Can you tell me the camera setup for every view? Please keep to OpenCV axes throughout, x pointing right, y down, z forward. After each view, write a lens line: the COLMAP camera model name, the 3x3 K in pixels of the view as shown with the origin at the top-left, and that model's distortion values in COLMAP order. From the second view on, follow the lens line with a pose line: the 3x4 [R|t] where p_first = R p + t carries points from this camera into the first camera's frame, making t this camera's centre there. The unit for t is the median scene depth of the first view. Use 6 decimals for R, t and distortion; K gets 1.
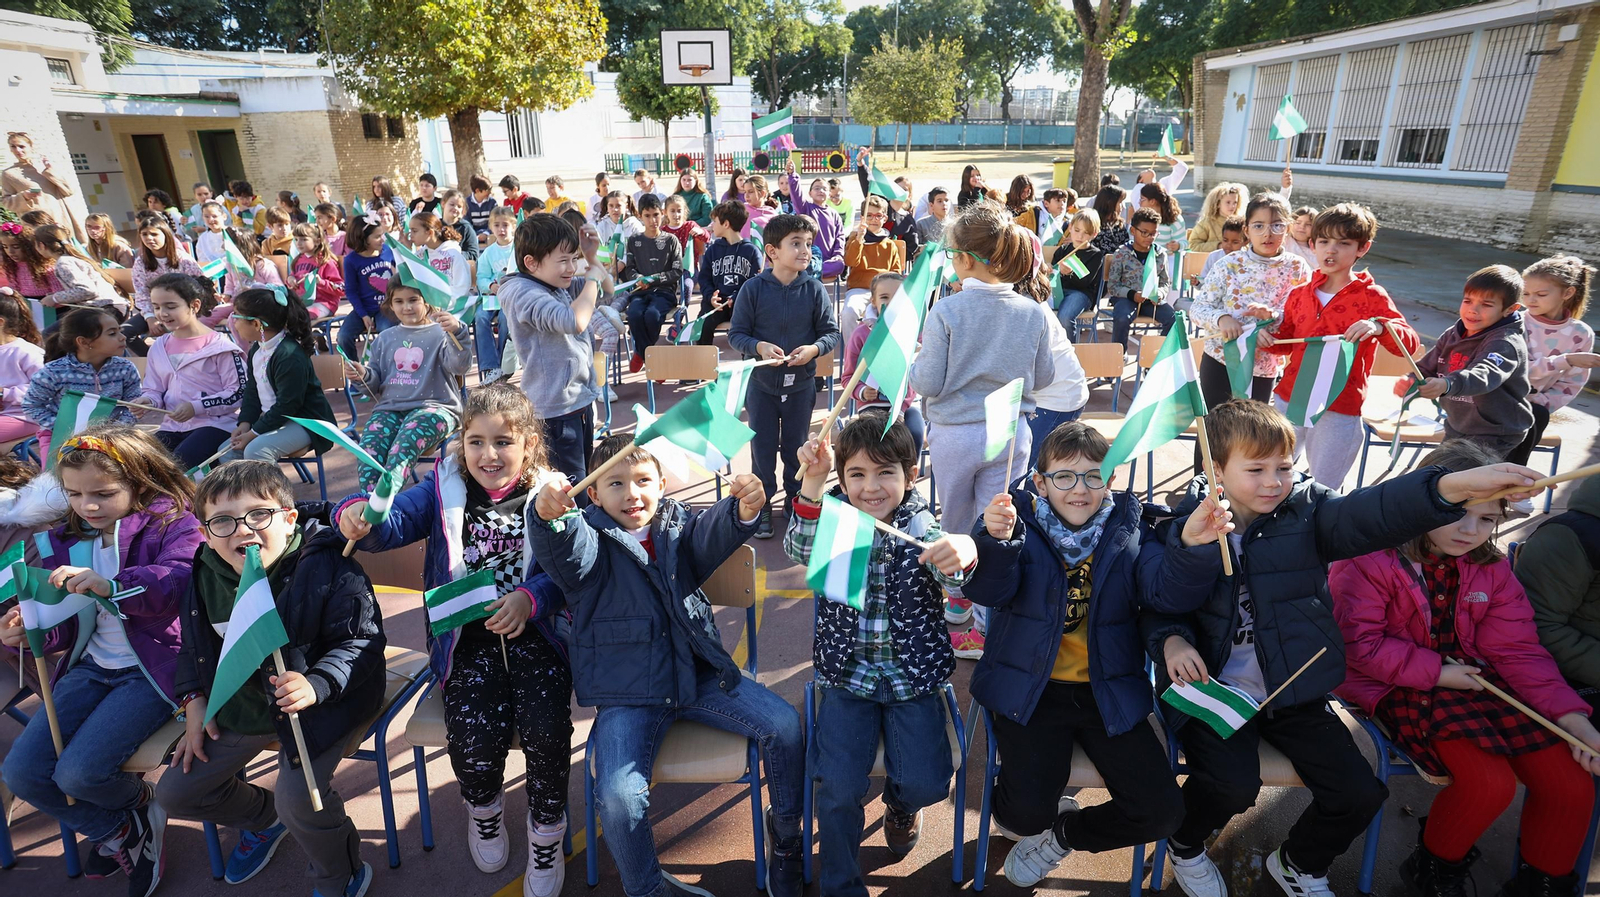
lens RADIAL K [[806.6, 0, 800.0], [0, 806.6, 448.5], [0, 0, 1]] dist [-0.065594, 0.024036]
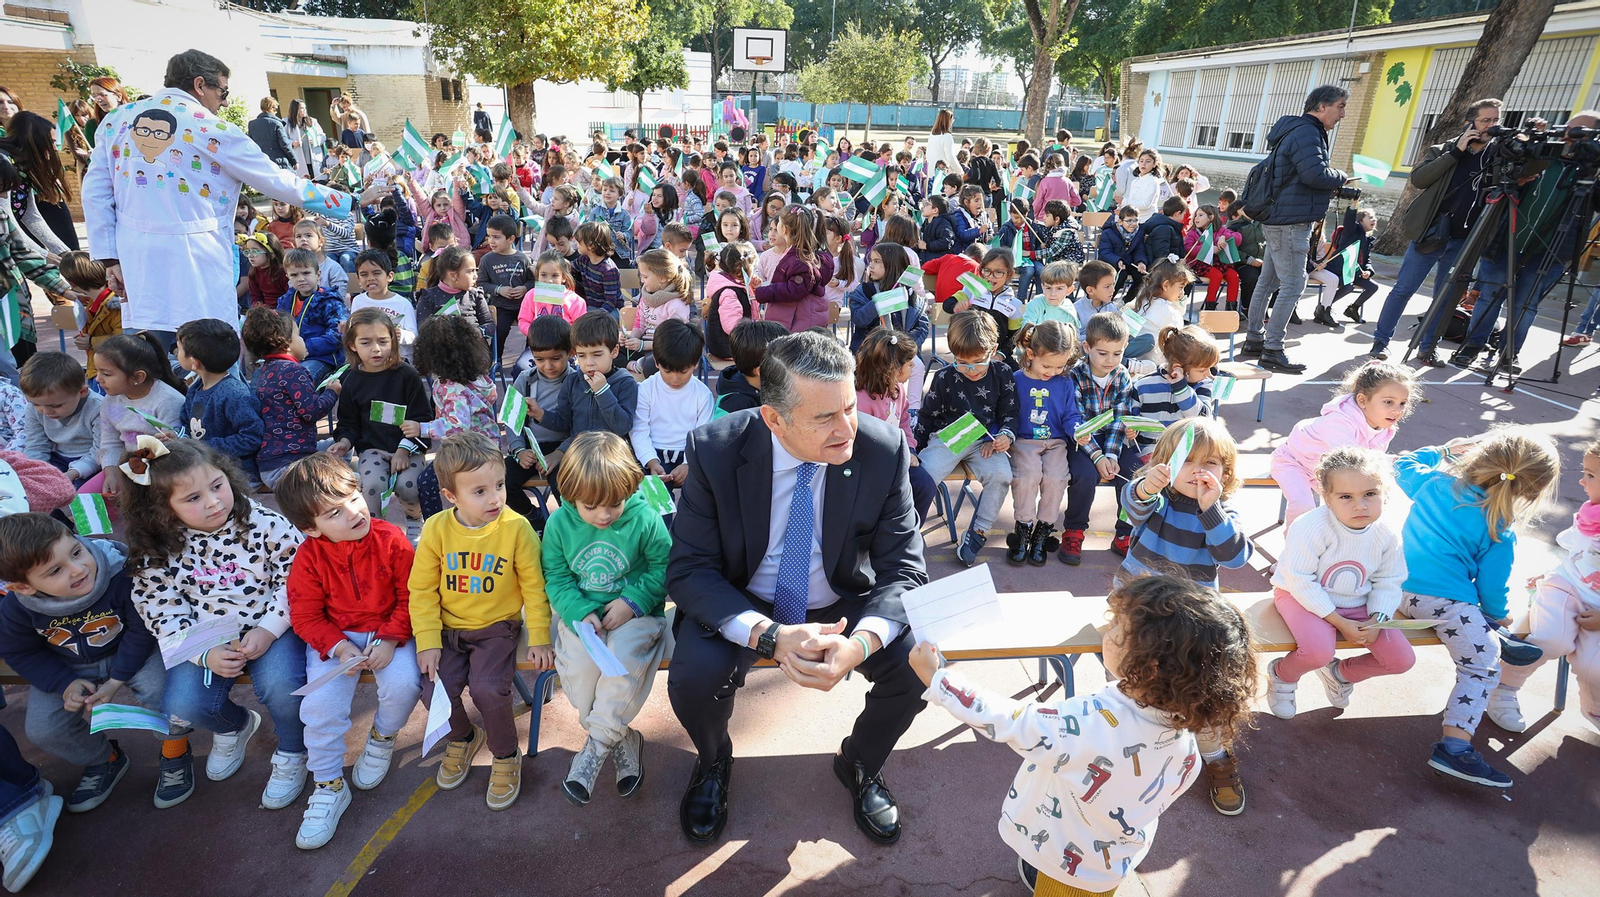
lens RADIAL K [[890.3, 0, 772.5], [0, 890.3, 491.5], [0, 0, 1]] dist [-0.076381, 0.038935]
pose [[0.994827, -0.004284, 0.101496, -0.189242], [0.000627, 0.999350, 0.036043, 0.130546], [-0.101585, -0.035793, 0.994183, -0.331843]]
